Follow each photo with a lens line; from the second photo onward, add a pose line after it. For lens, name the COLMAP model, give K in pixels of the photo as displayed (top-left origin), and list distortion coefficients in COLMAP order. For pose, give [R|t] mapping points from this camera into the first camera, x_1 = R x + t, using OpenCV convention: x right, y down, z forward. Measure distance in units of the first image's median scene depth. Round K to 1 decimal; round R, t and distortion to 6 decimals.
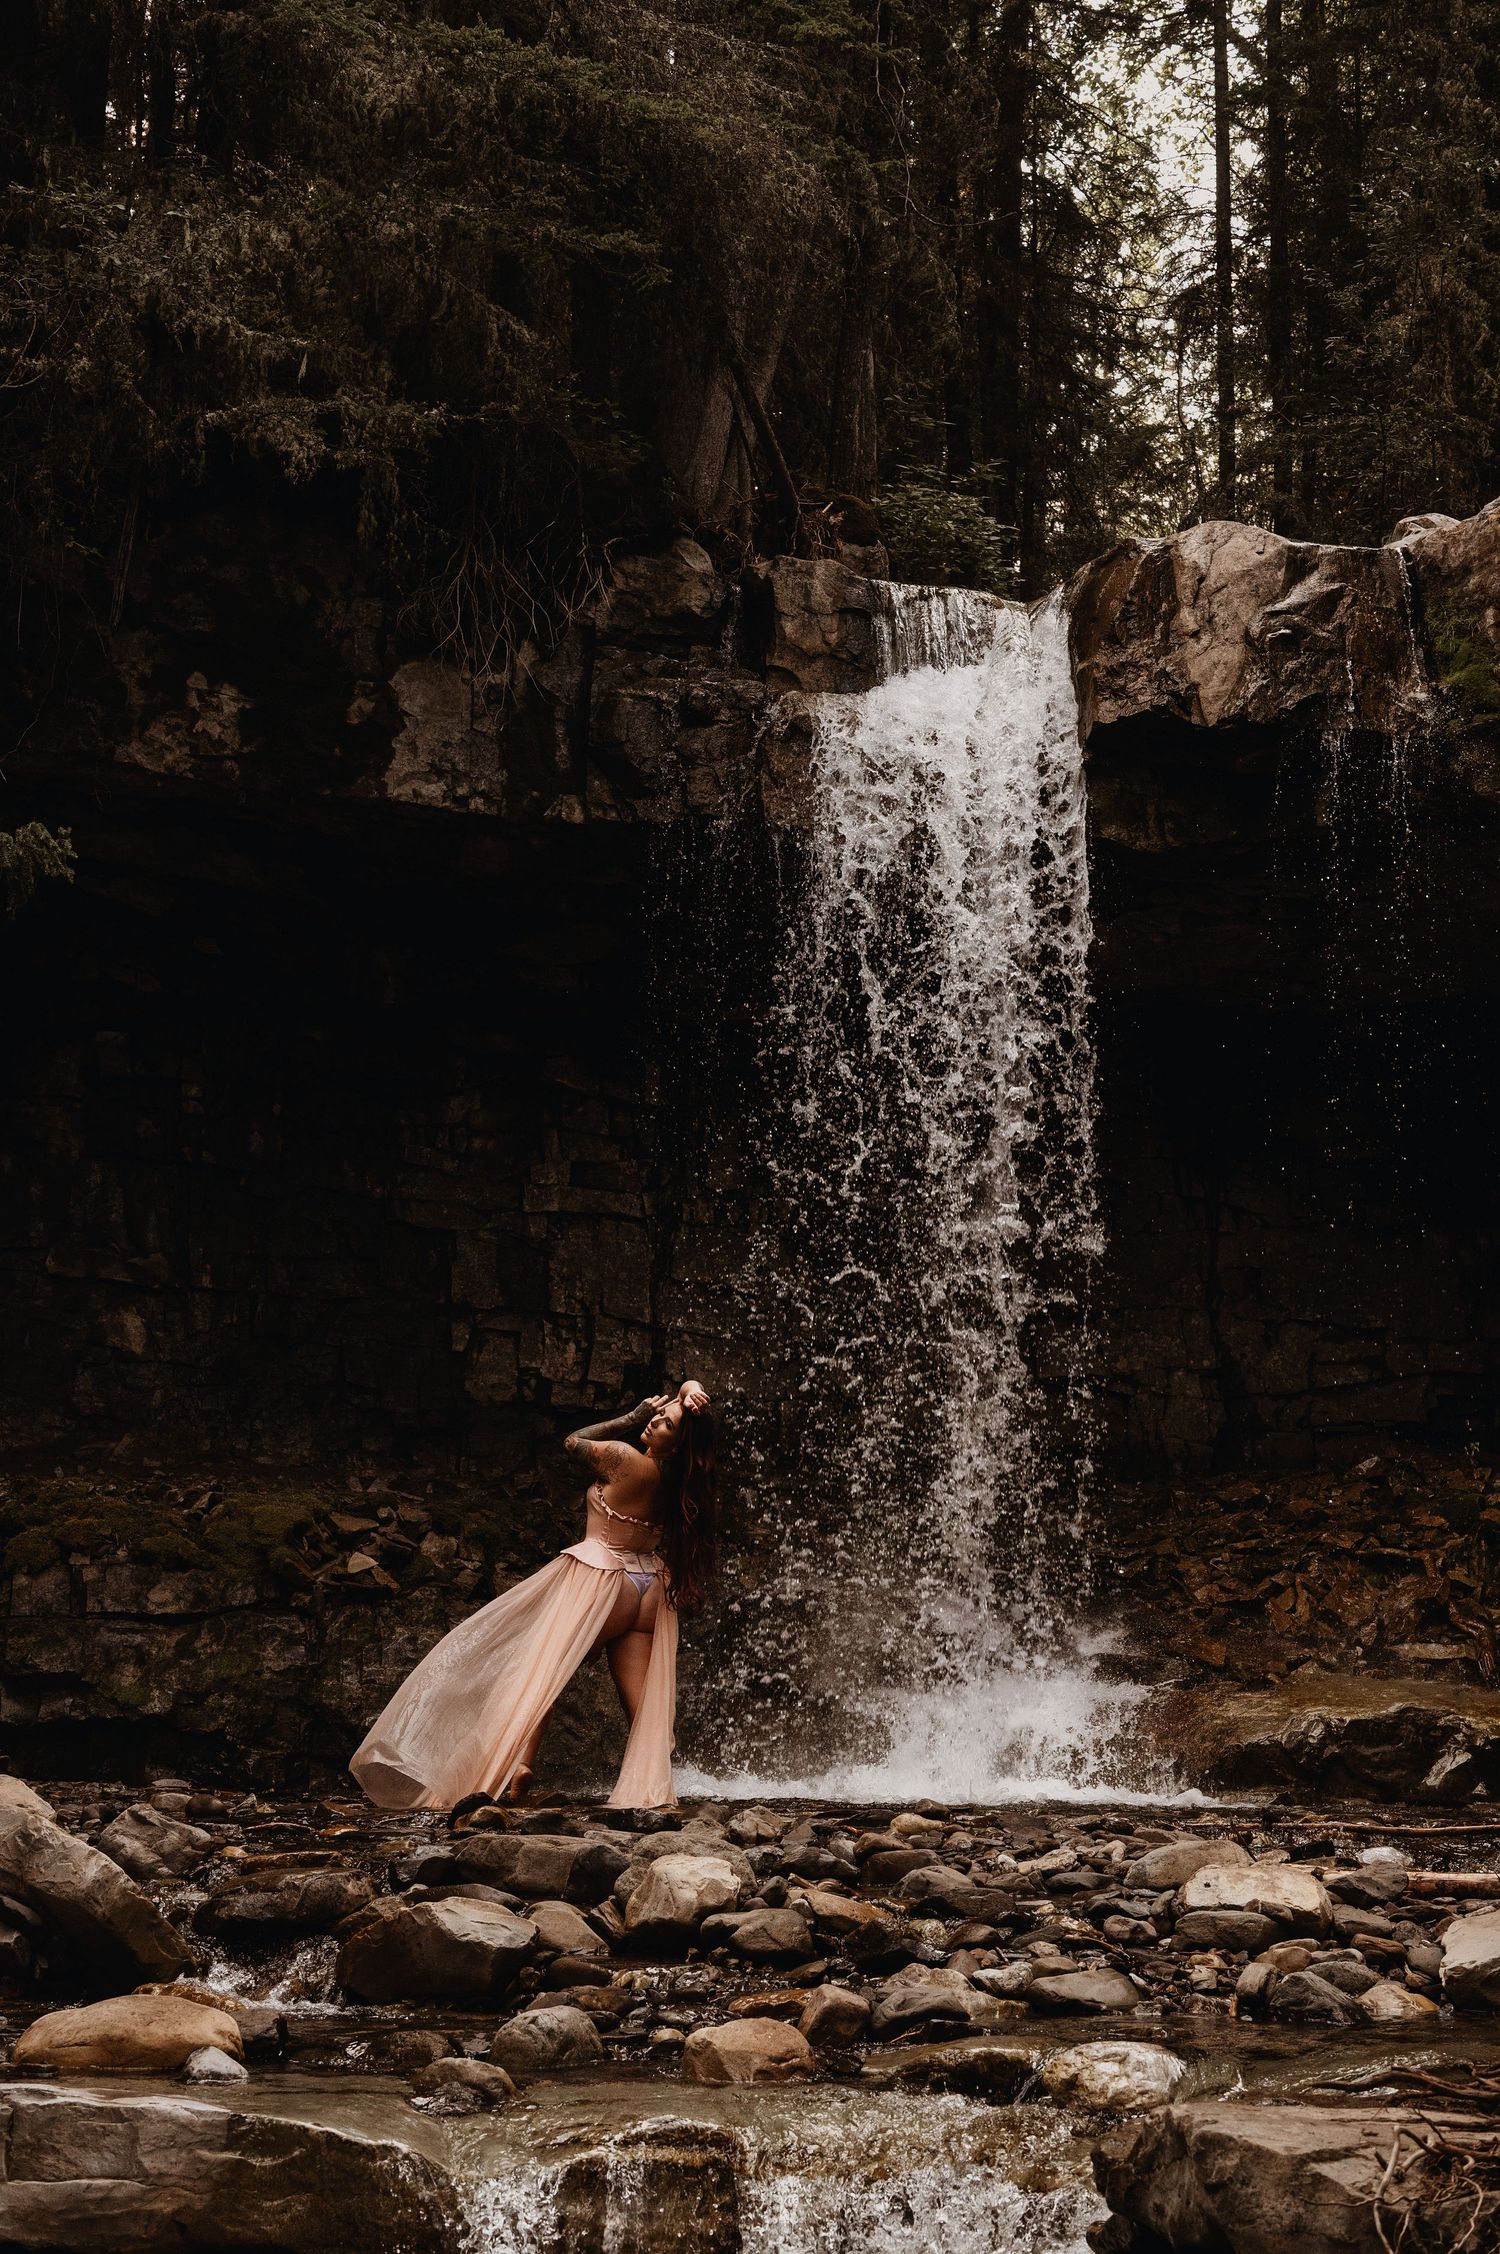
lens RADIAL K [[3245.8, 0, 754.7], [0, 3245.8, 1131.6], [0, 0, 1]] dist [0.007472, 0.000000]
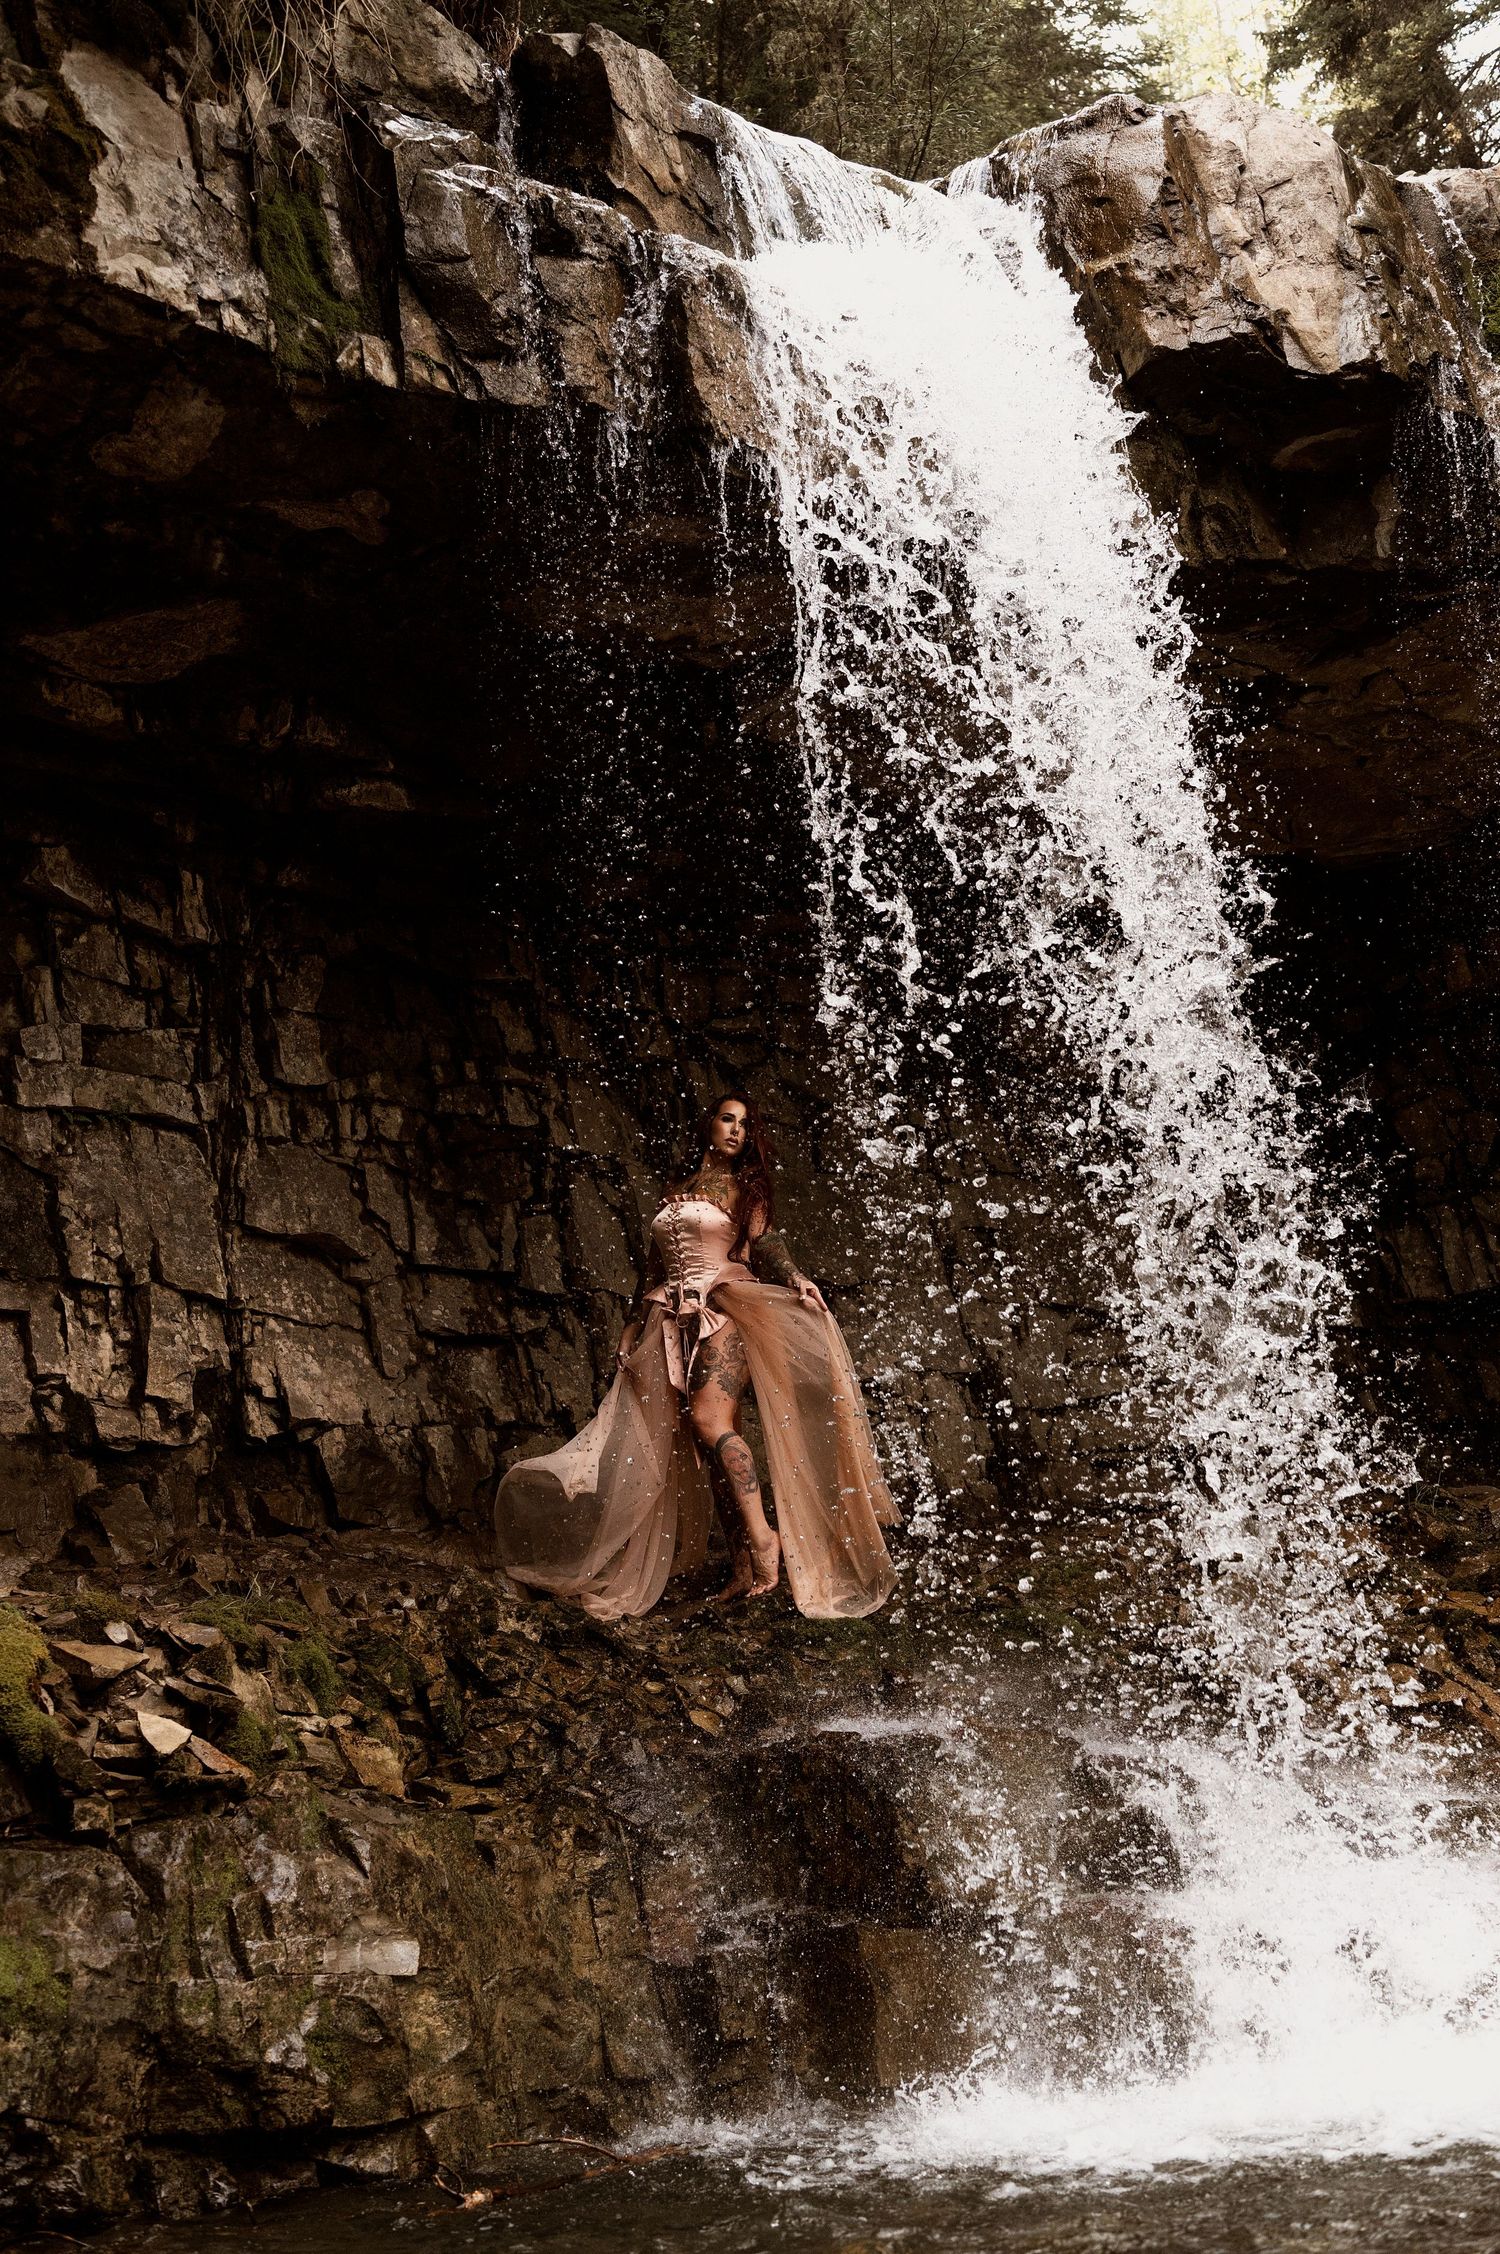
lens RADIAL K [[3245.8, 0, 754.7], [0, 3245.8, 1131.7], [0, 0, 1]] dist [0.007472, 0.000000]
pose [[0.846717, 0.032797, 0.531031, -0.295202], [-0.016114, 0.999221, -0.036020, 0.053333], [-0.531799, 0.021941, 0.846586, 0.492681]]
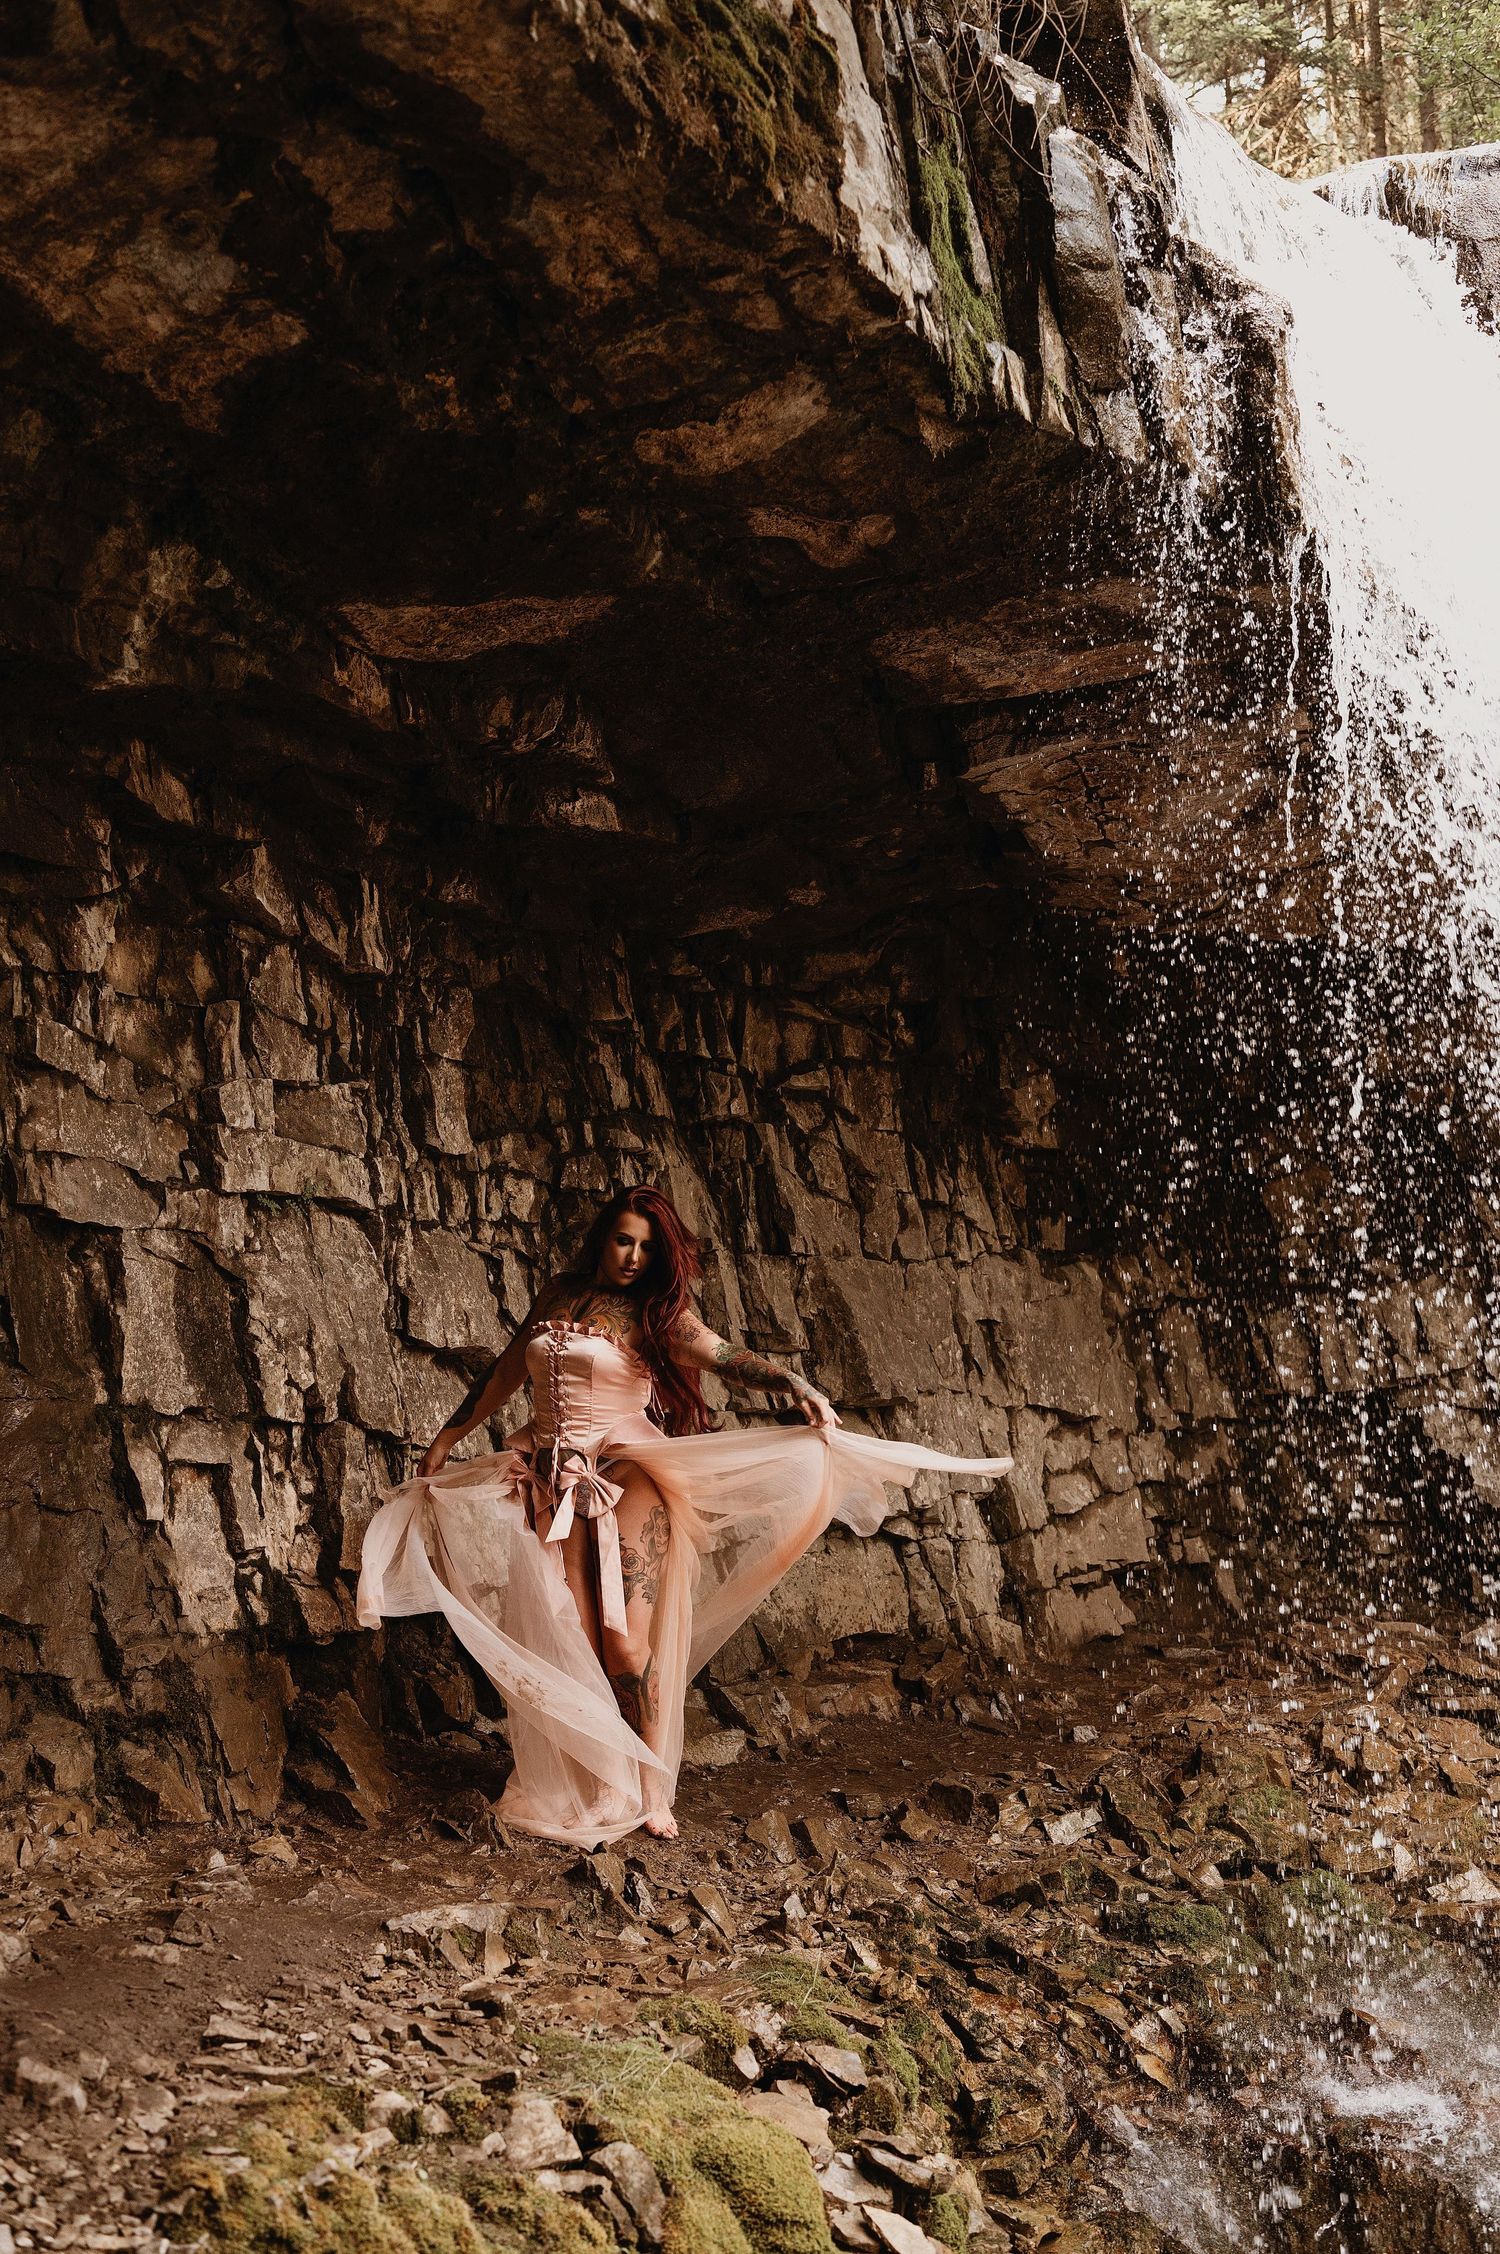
lens RADIAL K [[3245.8, 0, 739.5], [0, 3245.8, 1128.1], [0, 0, 1]] dist [0.007472, 0.000000]
pose [[0.608593, 0.061089, 0.791128, -0.422180], [-0.136101, 0.990293, 0.028231, -0.006618], [-0.781723, -0.124855, 0.610999, 0.748046]]
